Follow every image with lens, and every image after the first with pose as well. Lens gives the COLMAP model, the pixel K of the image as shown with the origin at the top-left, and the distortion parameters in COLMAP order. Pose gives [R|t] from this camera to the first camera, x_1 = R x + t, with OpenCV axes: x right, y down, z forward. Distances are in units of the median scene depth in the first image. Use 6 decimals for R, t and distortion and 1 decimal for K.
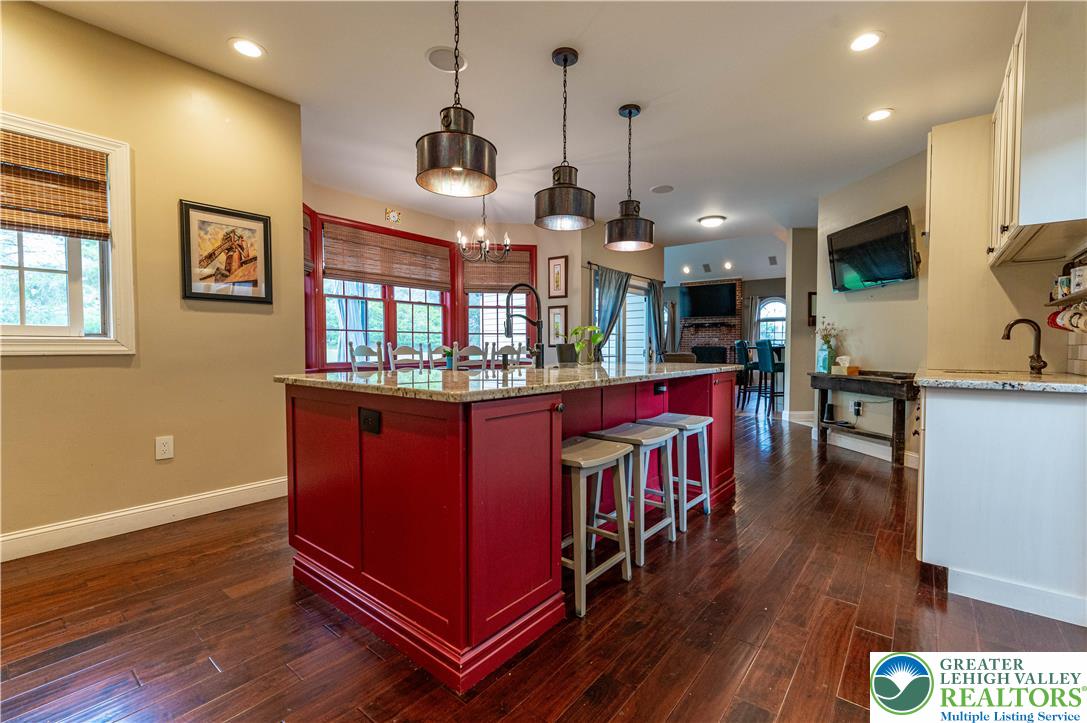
lens RADIAL K [[472.3, 0, 544.4], [0, 472.3, 362.3], [0, 0, 1]] dist [0.001020, 0.000245]
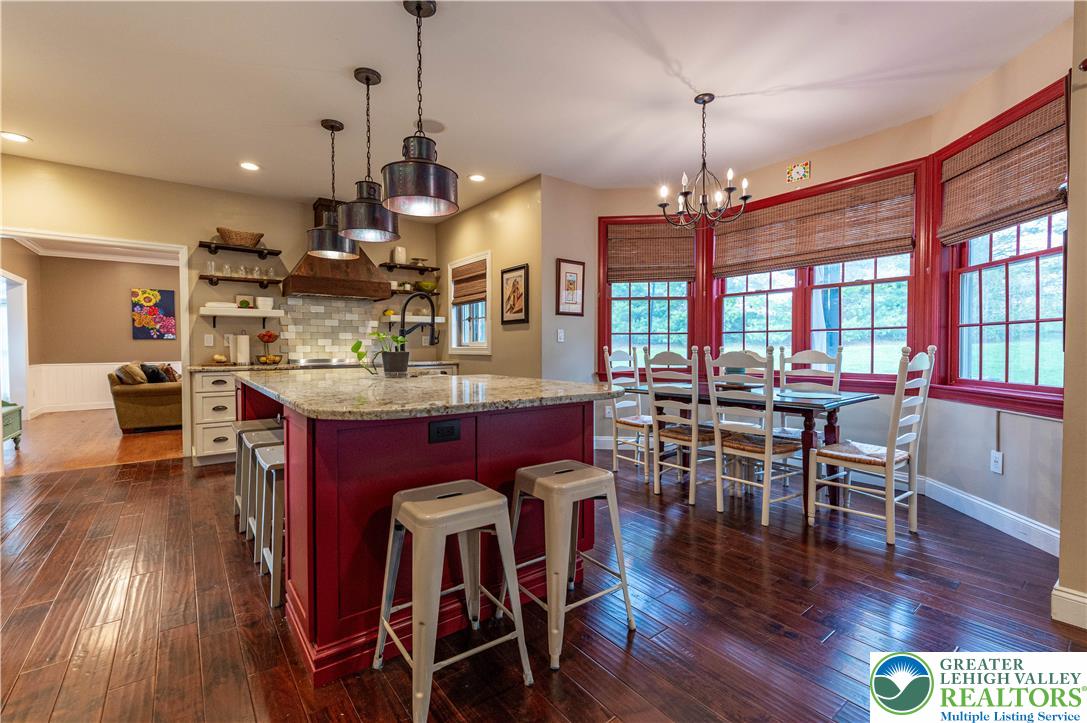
lens RADIAL K [[472.3, 0, 544.4], [0, 472.3, 362.3], [0, 0, 1]] dist [0.001020, 0.000245]
pose [[-0.228854, 0.028869, -0.973033, 0.872137], [-0.030488, 0.998857, 0.036806, -0.056613], [0.972983, 0.038089, -0.227712, 1.430268]]
